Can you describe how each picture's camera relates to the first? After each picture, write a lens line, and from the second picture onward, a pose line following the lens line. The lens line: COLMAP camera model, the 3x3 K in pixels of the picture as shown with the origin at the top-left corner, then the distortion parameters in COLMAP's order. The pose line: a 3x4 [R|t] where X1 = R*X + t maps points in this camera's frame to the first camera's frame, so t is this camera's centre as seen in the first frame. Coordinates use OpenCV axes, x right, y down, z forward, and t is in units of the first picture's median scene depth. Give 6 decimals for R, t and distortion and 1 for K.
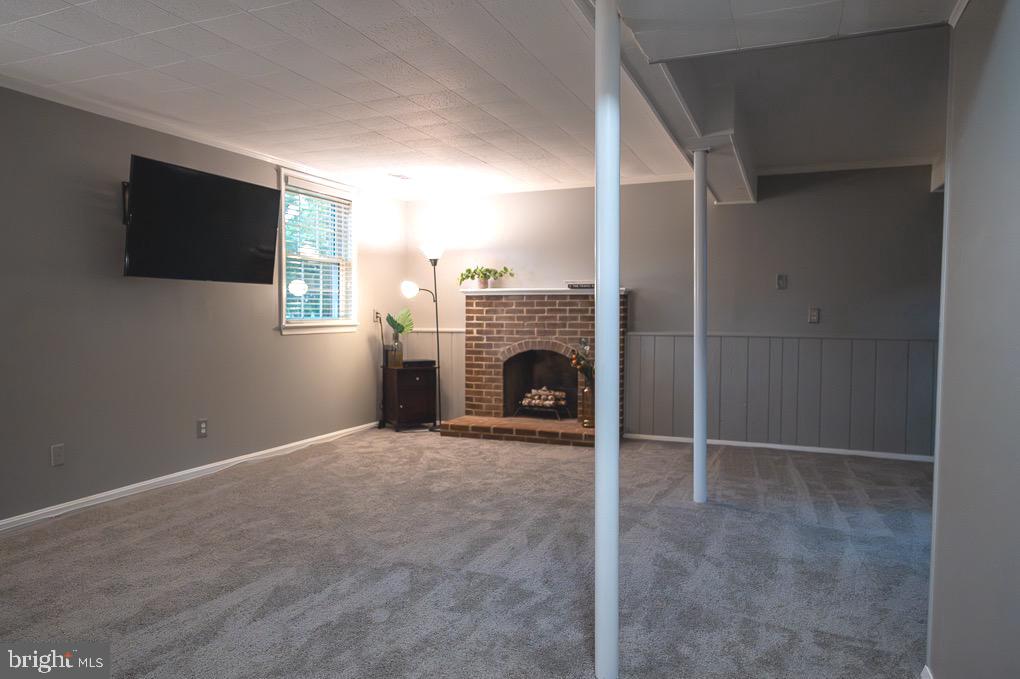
lens RADIAL K [[696.5, 0, 510.3], [0, 696.5, 338.4], [0, 0, 1]] dist [0.004744, 0.002900]
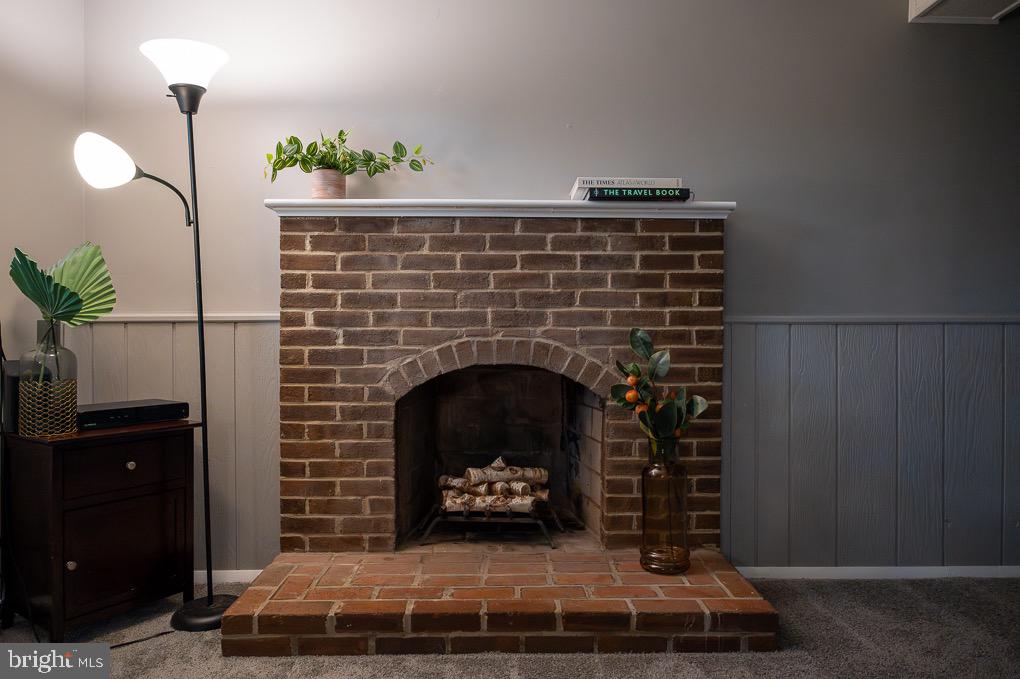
lens RADIAL K [[696.5, 0, 508.3], [0, 696.5, 338.2], [0, 0, 1]] dist [0.004744, 0.002900]
pose [[0.920651, -0.008141, 0.390303, -0.098507], [0.016311, 0.999712, -0.017622, 0.008724], [-0.390047, 0.022590, 0.920518, 0.638396]]
